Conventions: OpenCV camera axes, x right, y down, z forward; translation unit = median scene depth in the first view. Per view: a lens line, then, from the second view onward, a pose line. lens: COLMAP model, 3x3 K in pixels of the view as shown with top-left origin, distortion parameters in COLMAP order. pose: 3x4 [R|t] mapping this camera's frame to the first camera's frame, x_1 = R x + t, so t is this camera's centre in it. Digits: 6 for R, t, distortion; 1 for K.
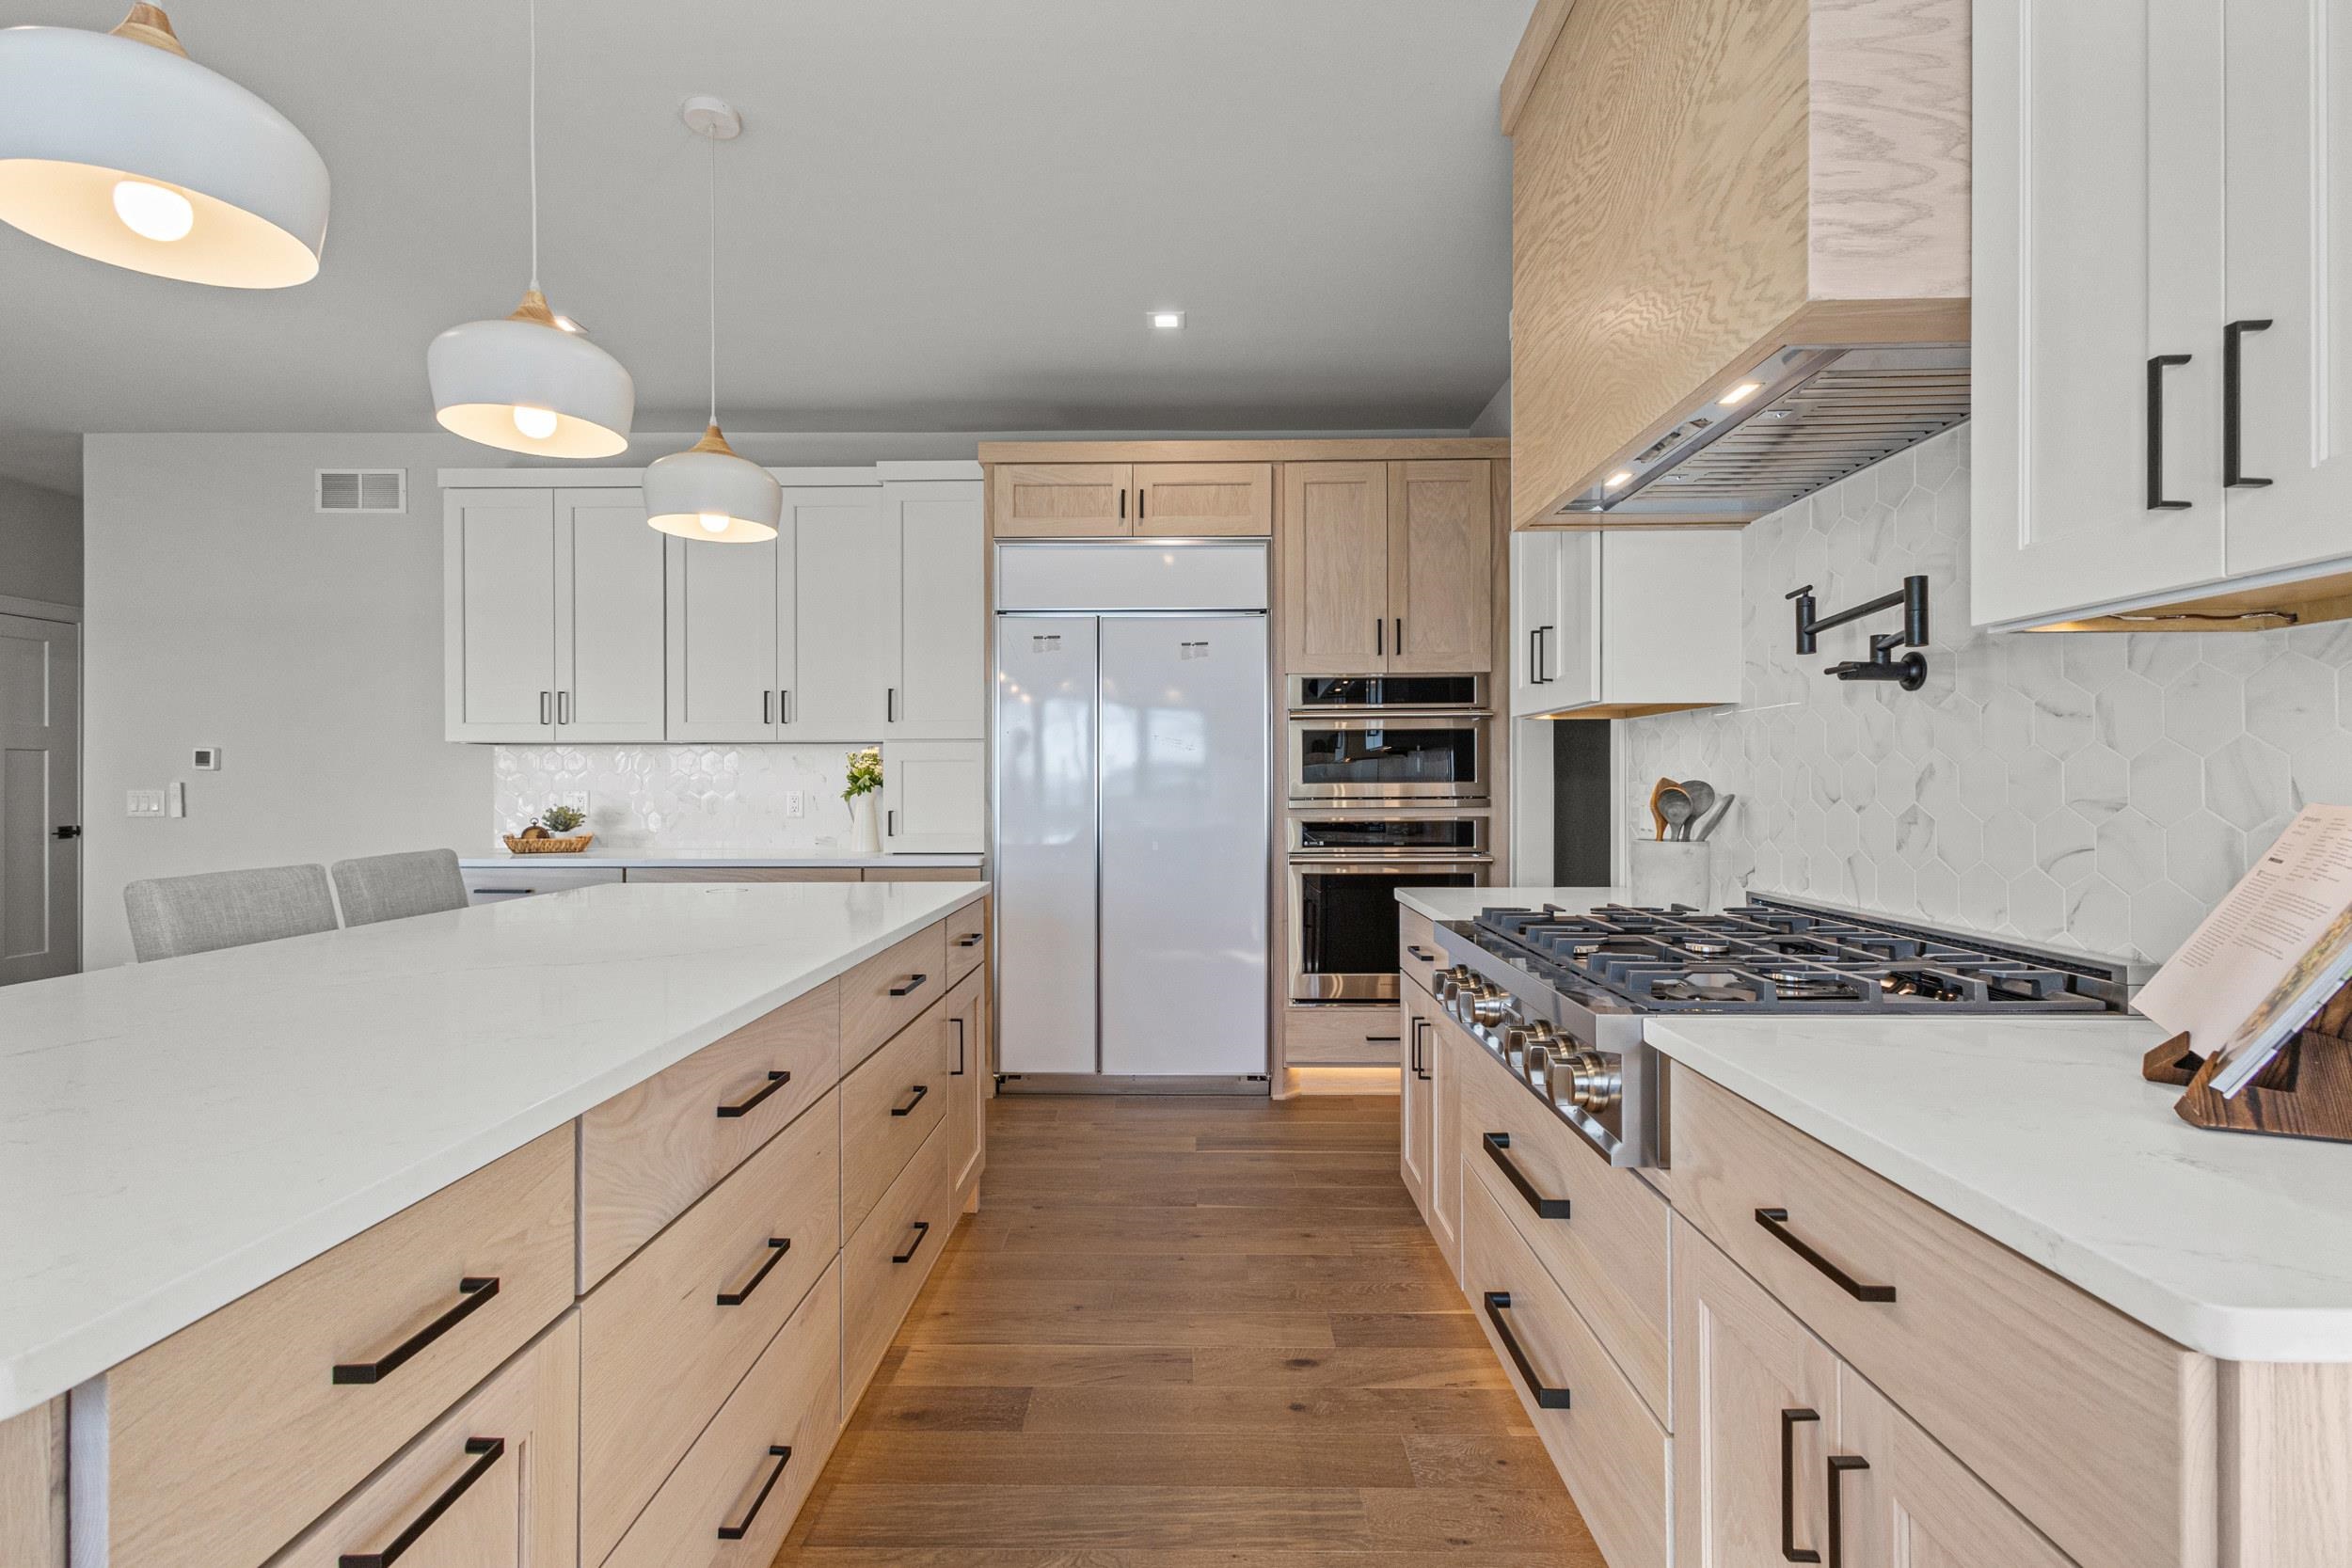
lens RADIAL K [[1080.6, 0, 1157.9], [0, 1080.6, 788.7], [0, 0, 1]] dist [0.011988, -0.002772]
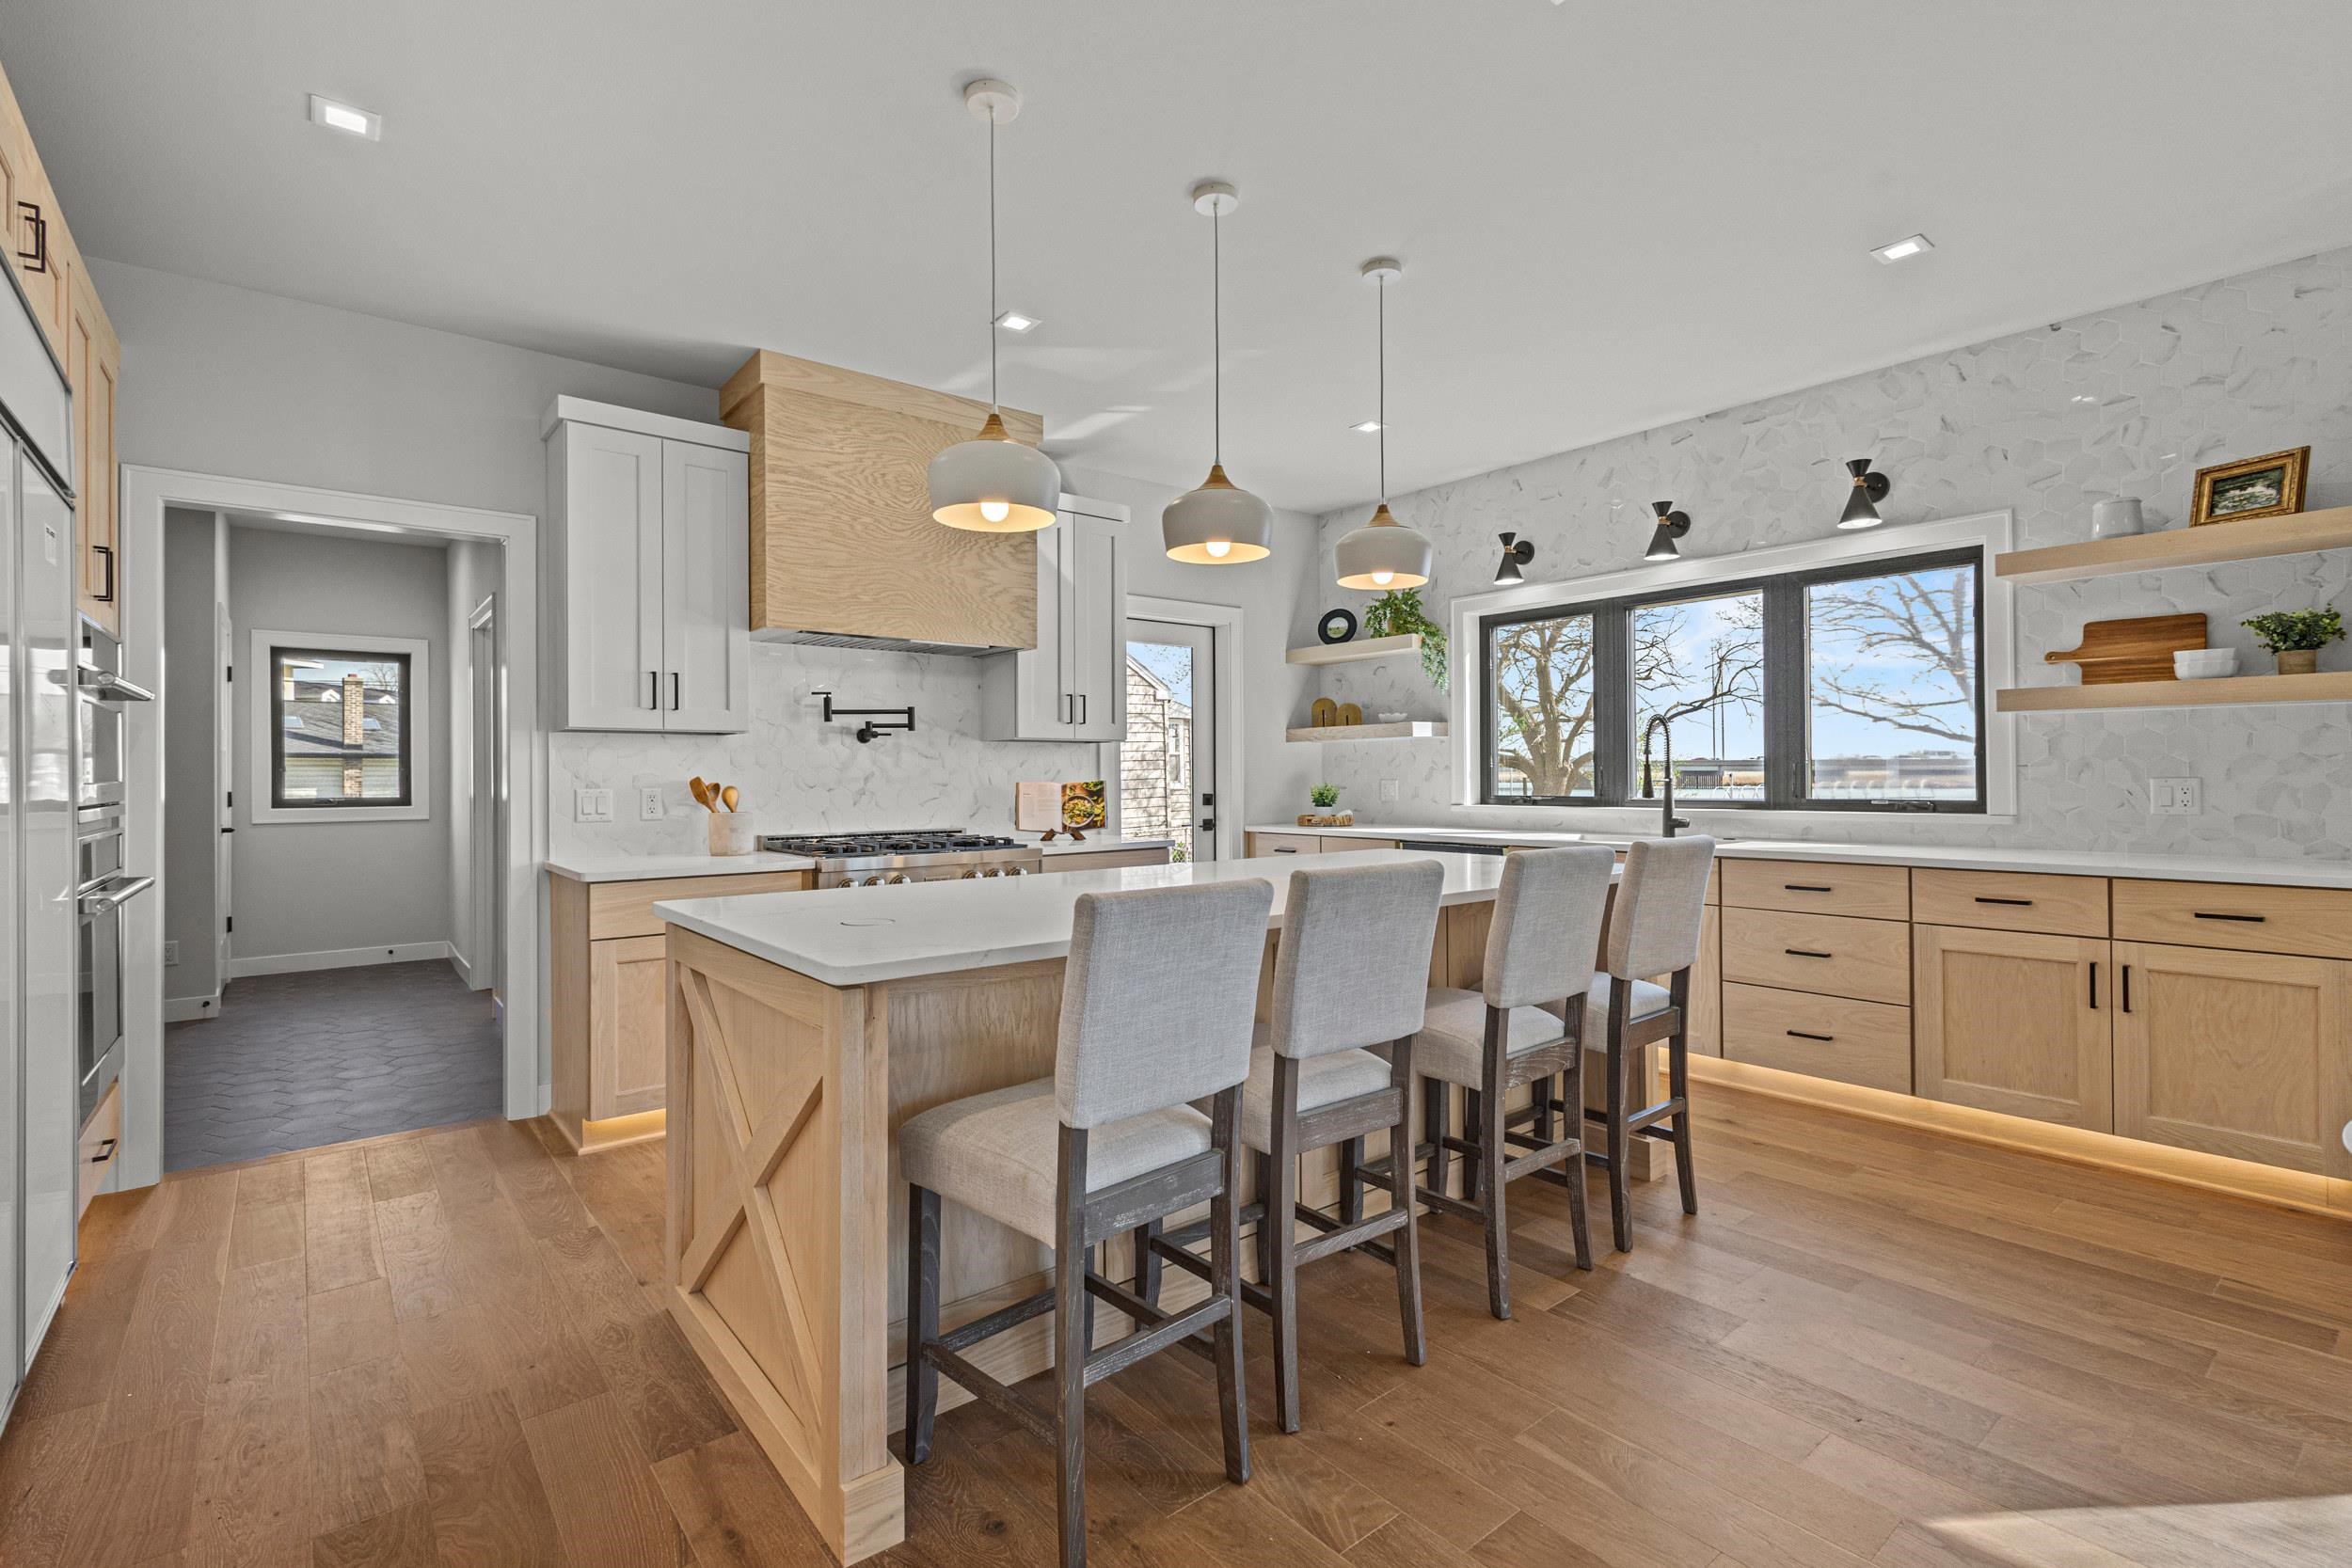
lens RADIAL K [[1080.6, 0, 1175.1], [0, 1080.6, 773.9], [0, 0, 1]] dist [0.011988, -0.002772]
pose [[-0.651174, 0.008081, 0.758886, -0.769233], [0.011367, 0.999935, -0.000893, -0.002758], [-0.758844, 0.008045, -0.651223, 0.928860]]
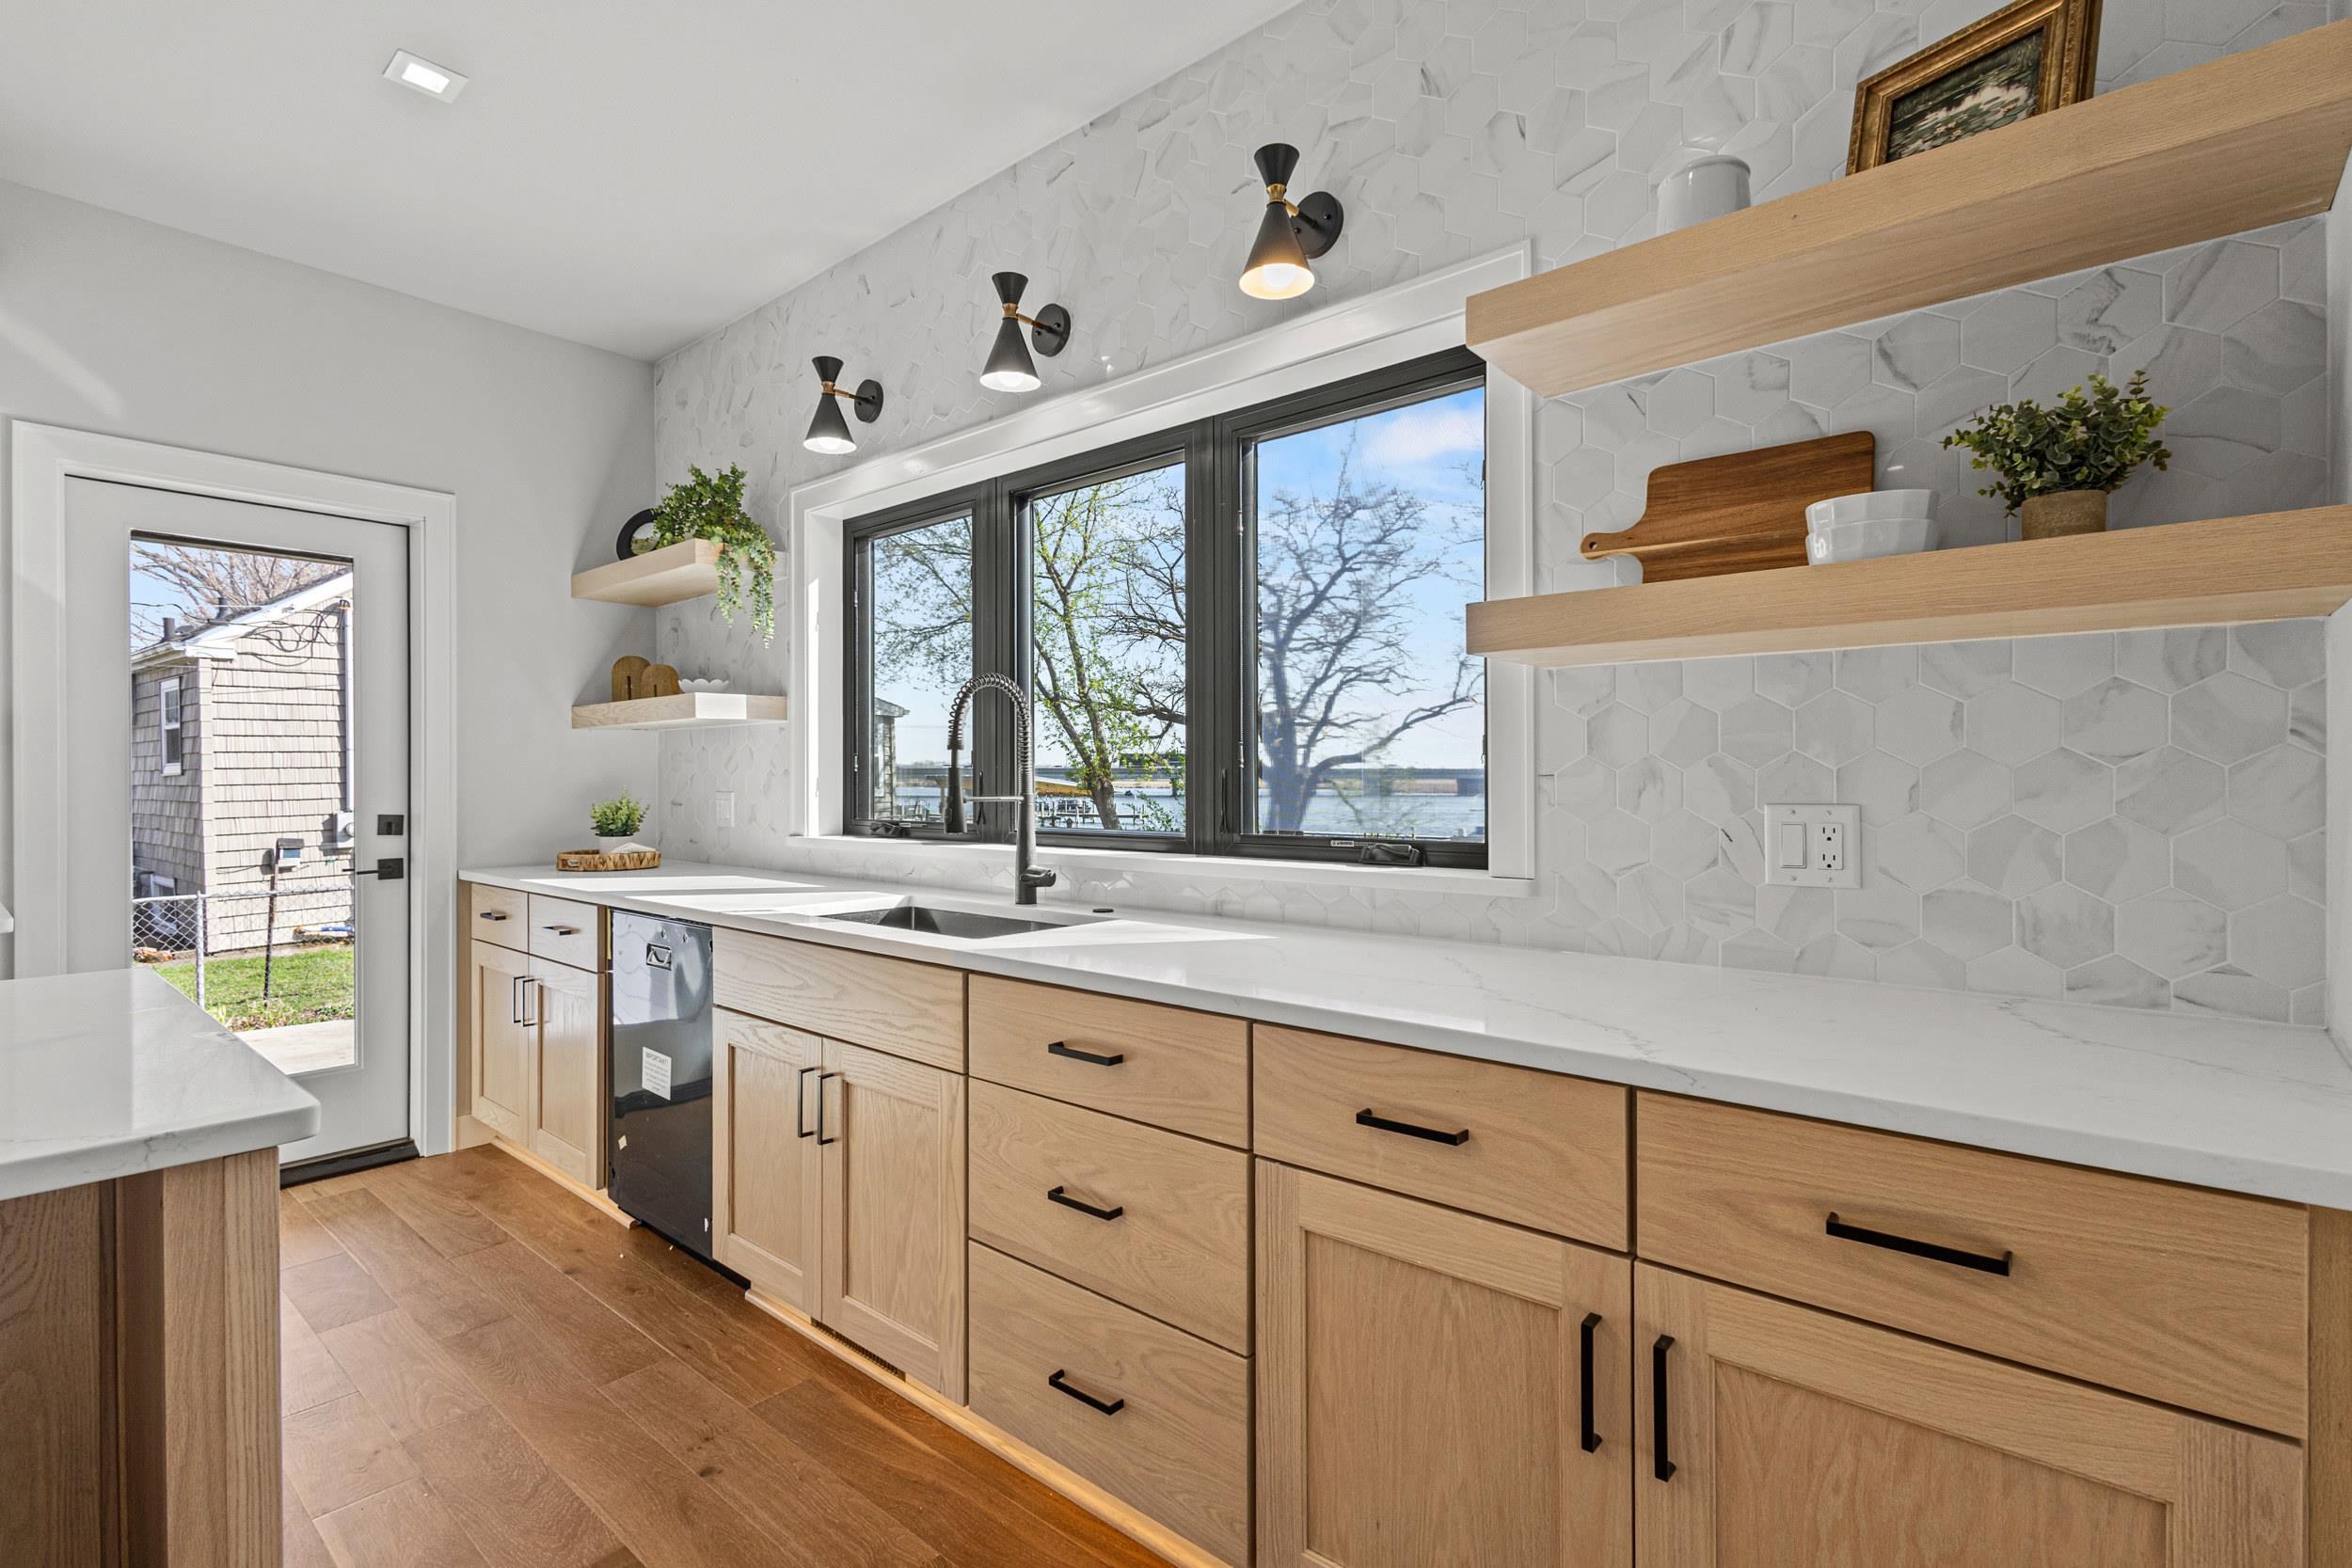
lens RADIAL K [[1080.6, 0, 1188.4], [0, 1080.6, 787.8], [0, 0, 1]] dist [0.011988, -0.002772]
pose [[-0.780477, -0.001111, 0.625183, -0.698619], [0.005647, 0.999945, 0.008827, -0.002075], [-0.625159, 0.010419, -0.780428, 0.205985]]
